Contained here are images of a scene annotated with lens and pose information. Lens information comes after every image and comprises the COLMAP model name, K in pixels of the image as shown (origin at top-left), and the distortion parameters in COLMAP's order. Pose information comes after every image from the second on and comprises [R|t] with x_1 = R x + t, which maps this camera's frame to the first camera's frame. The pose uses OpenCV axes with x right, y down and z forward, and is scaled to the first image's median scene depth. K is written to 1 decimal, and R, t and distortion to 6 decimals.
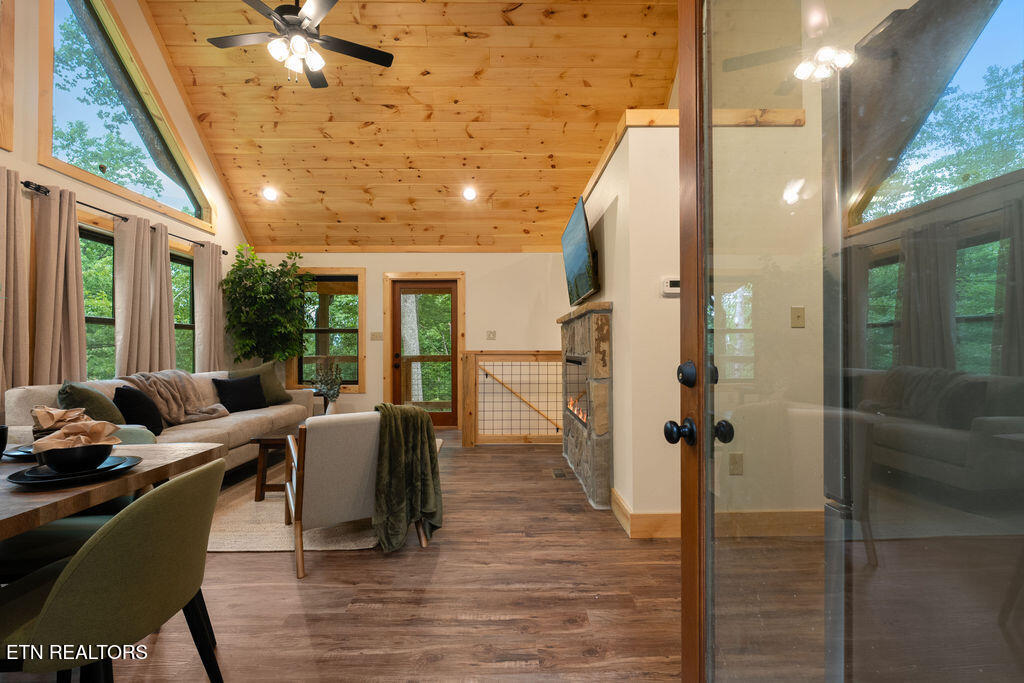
lens RADIAL K [[450.4, 0, 515.6], [0, 450.4, 341.6], [0, 0, 1]] dist [-0.005570, -0.000163]
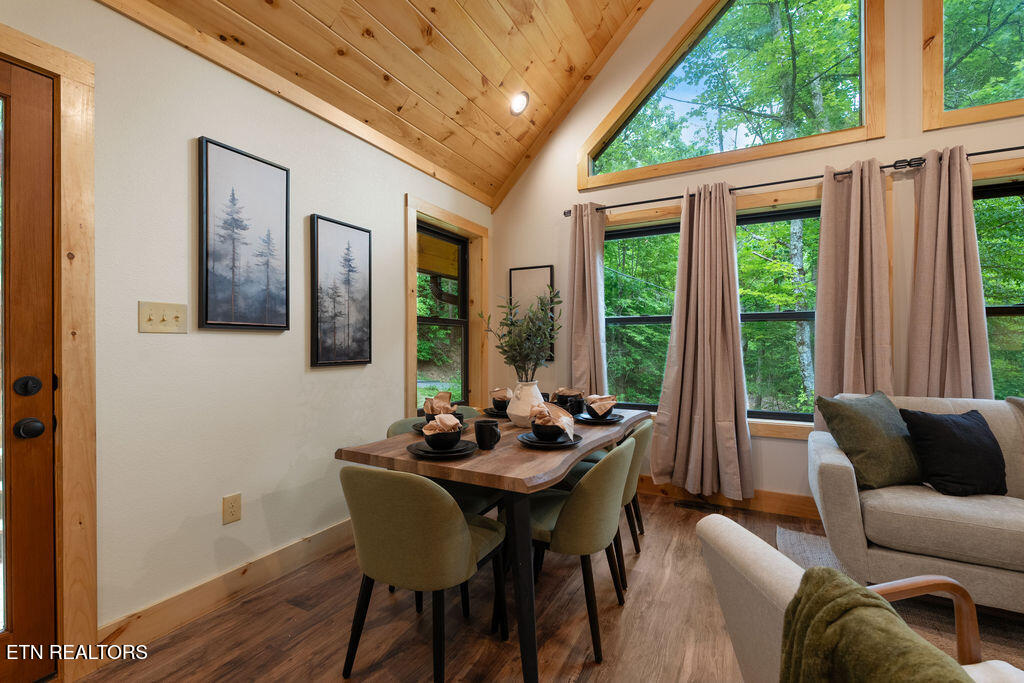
lens RADIAL K [[450.4, 0, 507.7], [0, 450.4, 341.0], [0, 0, 1]] dist [-0.005570, -0.000163]
pose [[-0.502378, 0.006175, -0.864626, 0.034149], [0.017233, 0.999847, -0.002872, -0.010407], [0.864477, -0.016343, -0.502407, 0.474723]]
